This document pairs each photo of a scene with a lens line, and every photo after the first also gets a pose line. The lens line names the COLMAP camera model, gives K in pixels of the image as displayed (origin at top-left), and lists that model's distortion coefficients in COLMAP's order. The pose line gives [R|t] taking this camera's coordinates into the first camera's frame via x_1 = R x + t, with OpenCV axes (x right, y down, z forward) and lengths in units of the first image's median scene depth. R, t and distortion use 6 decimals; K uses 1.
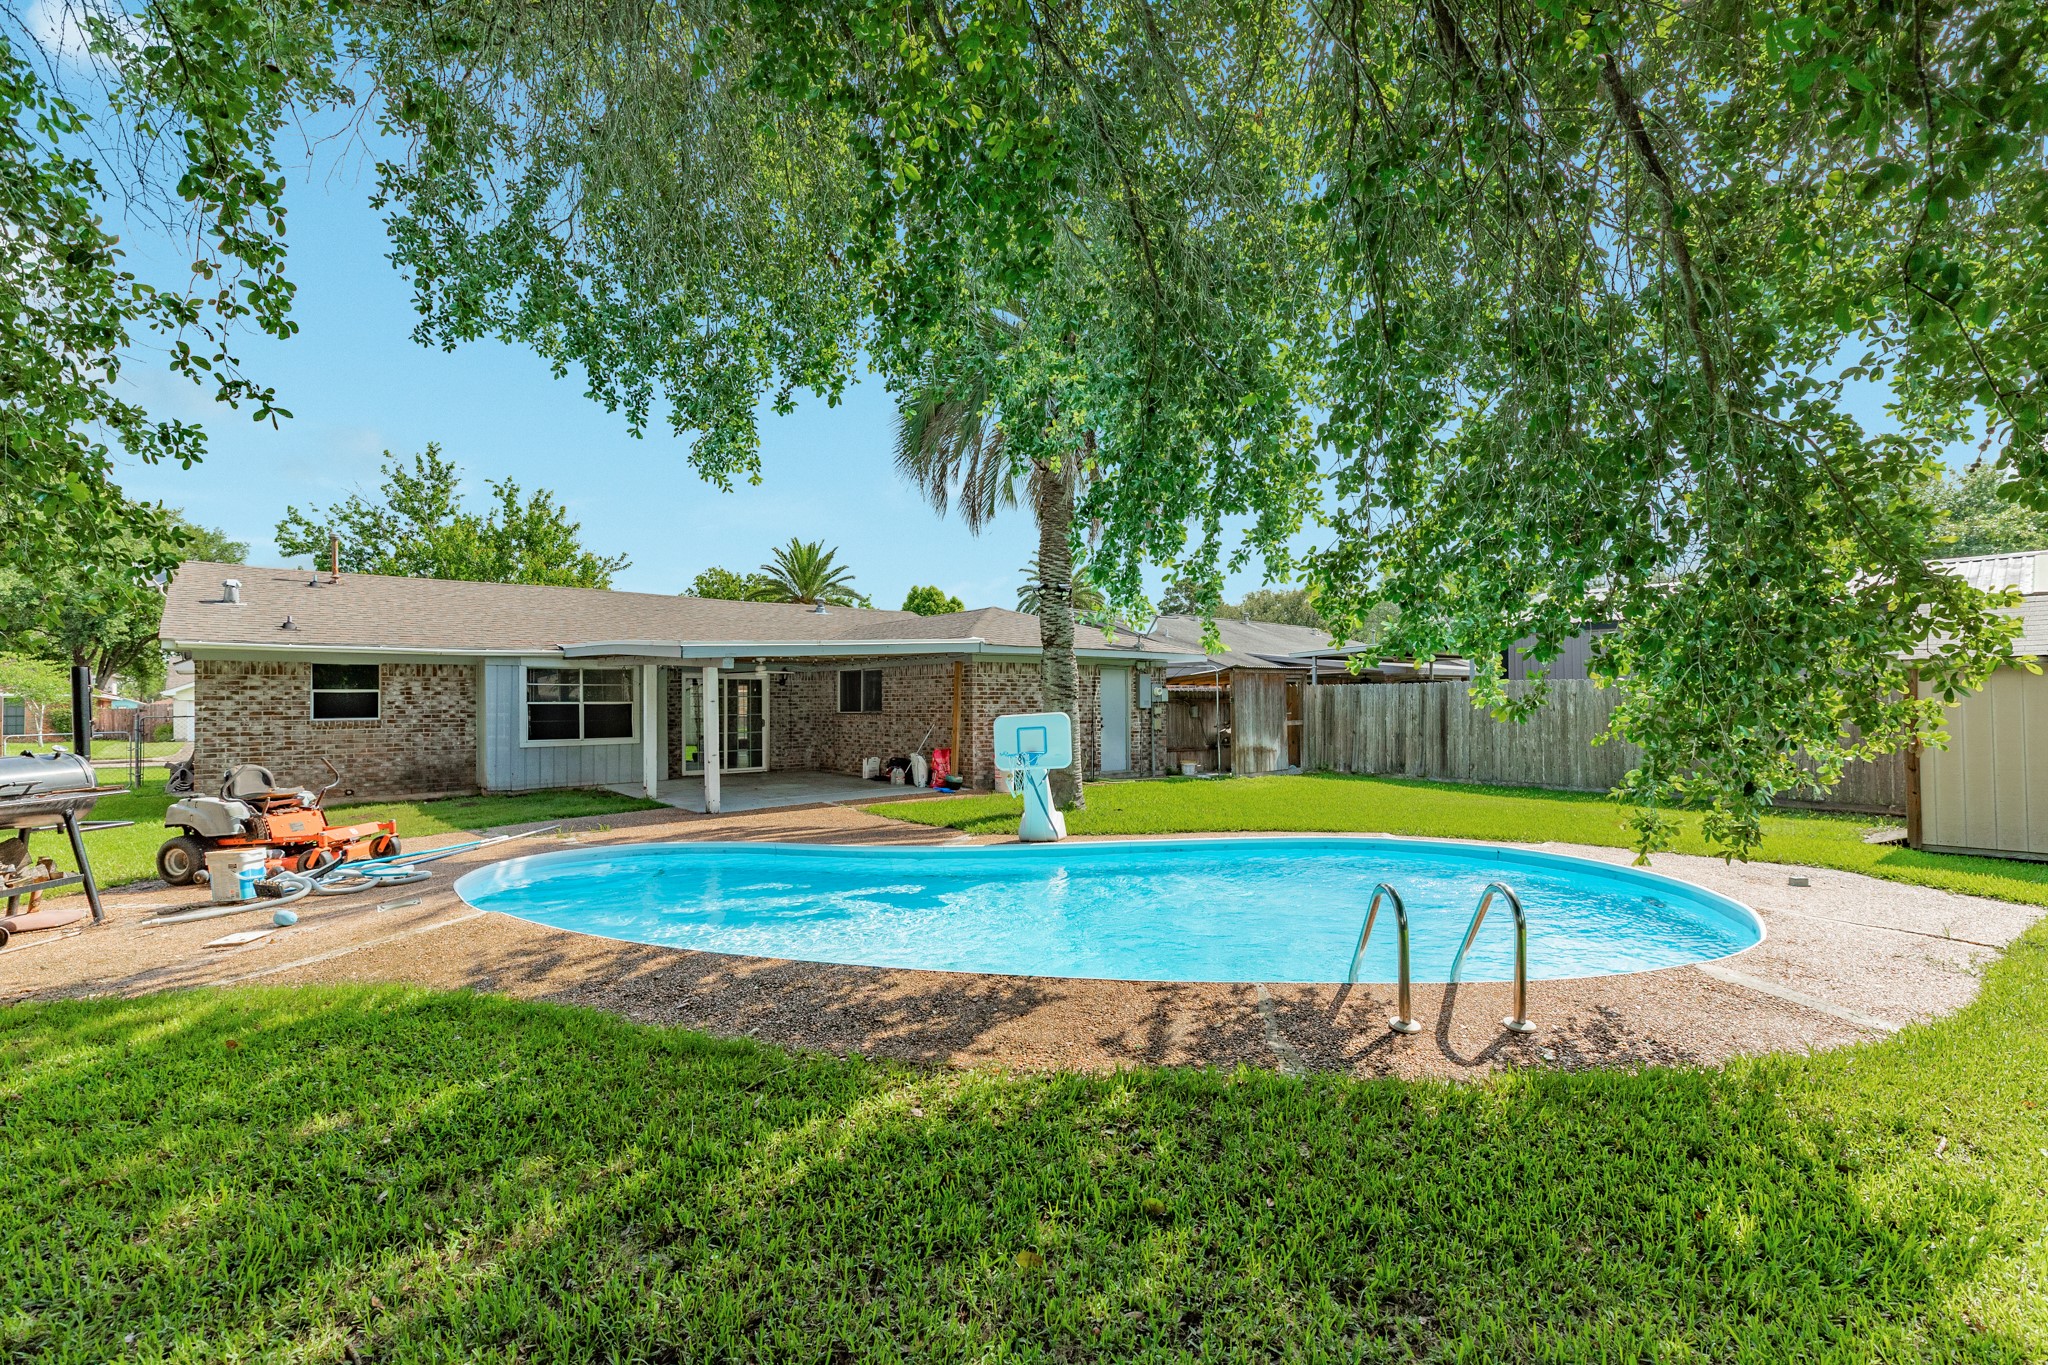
lens RADIAL K [[932.0, 0, 1017.6], [0, 932.0, 659.5], [0, 0, 1]] dist [-0.000481, 0.000180]
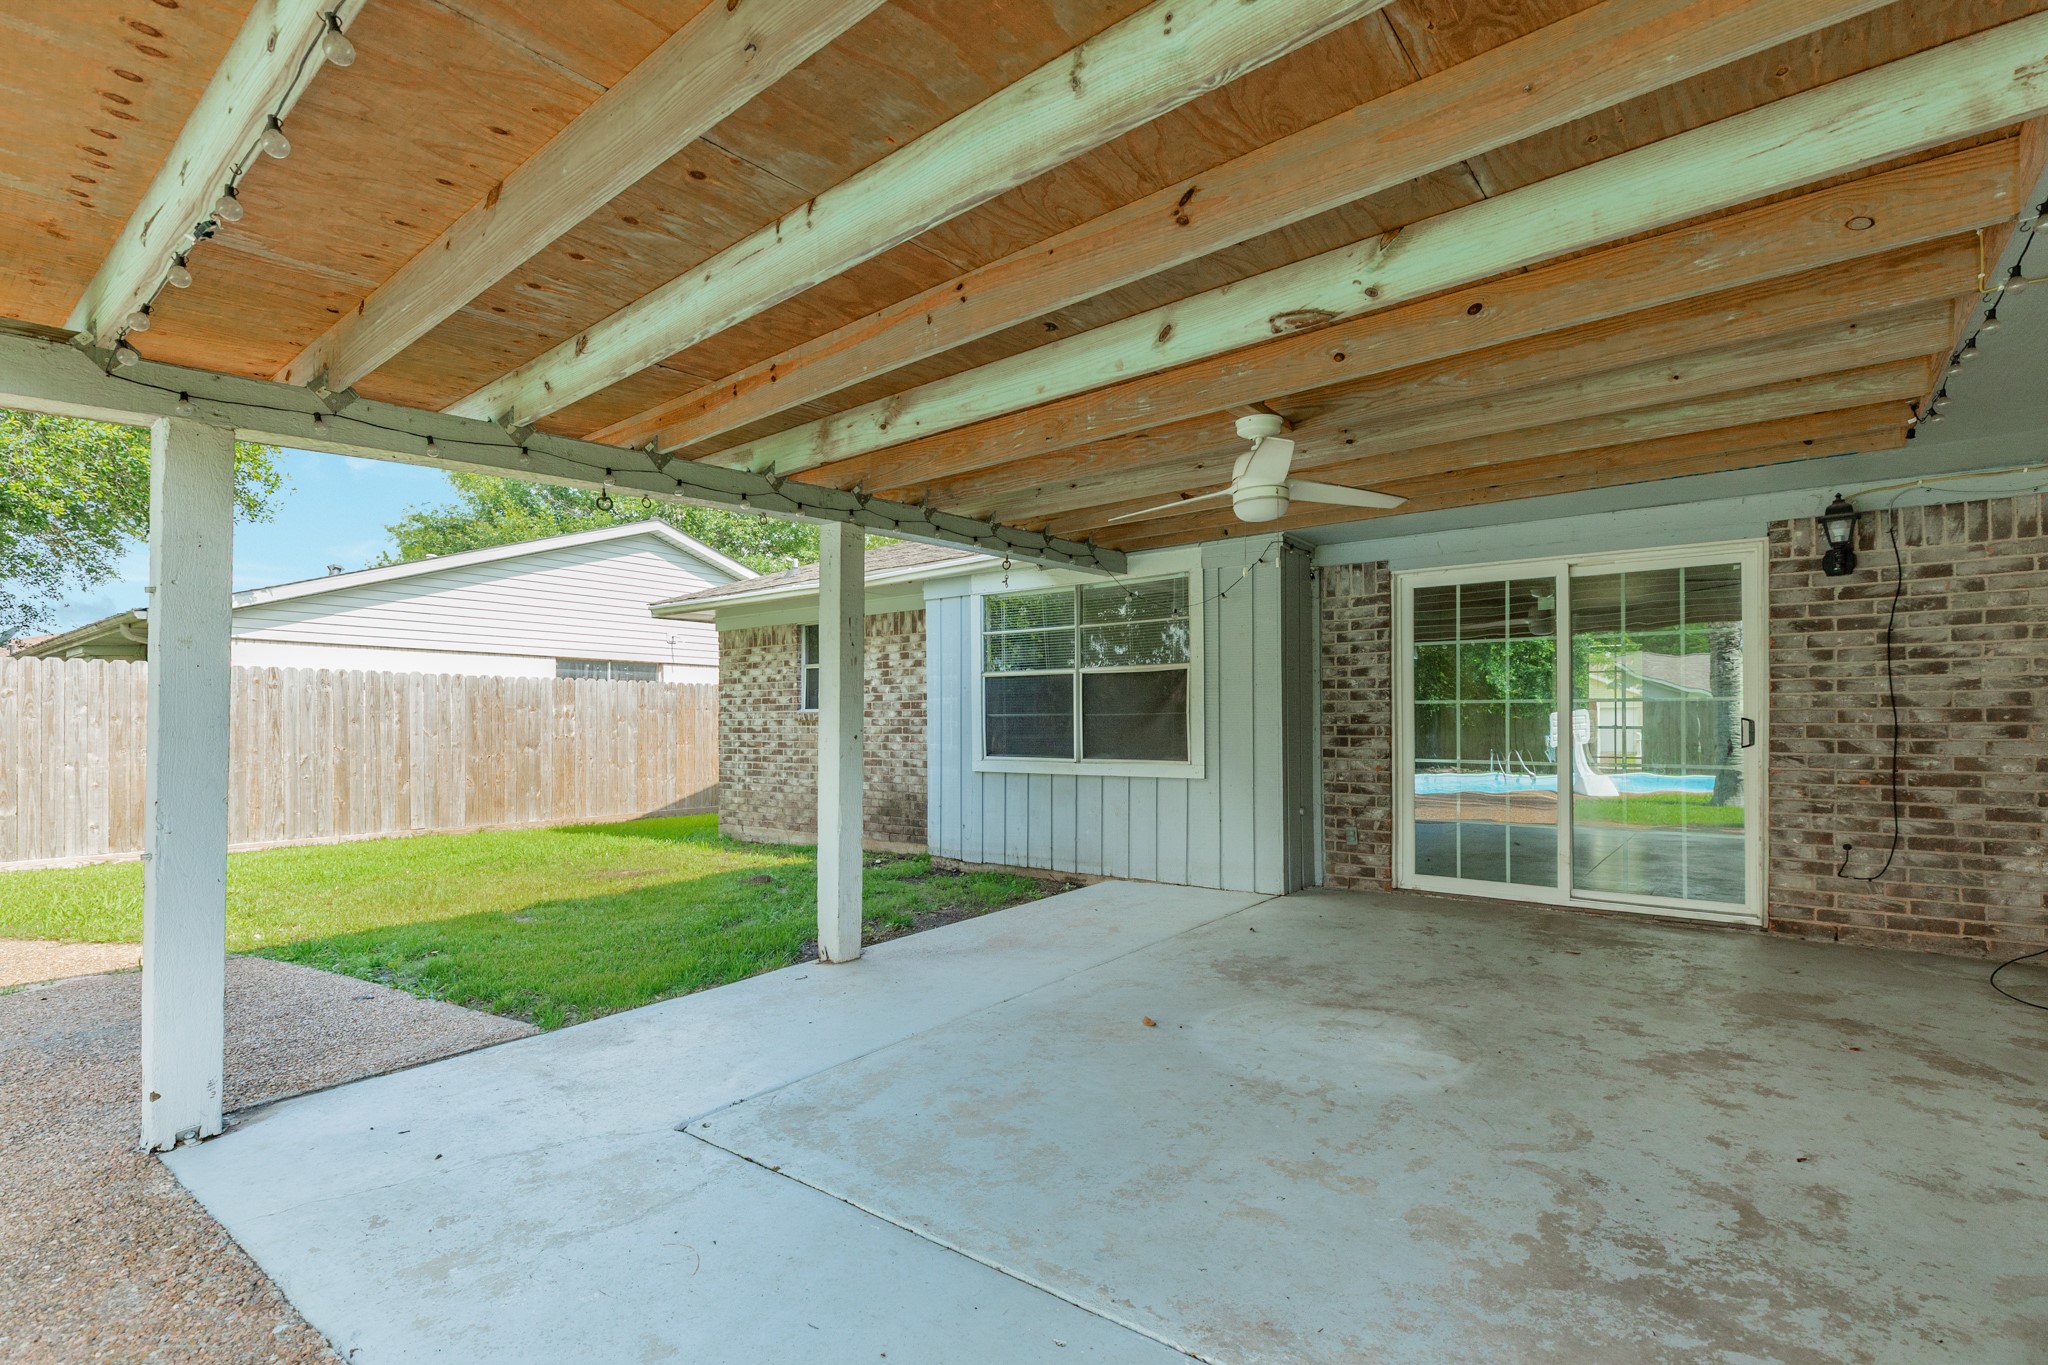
lens RADIAL K [[908.1, 0, 1024.0], [0, 908.1, 682.5], [0, 0, 1]] dist [0.001426, 0.000333]
pose [[0.206550, -0.032504, -0.977896, -0.097496], [0.052363, 0.998383, -0.022125, 0.068469], [0.977034, -0.046636, 0.207918, 1.038379]]
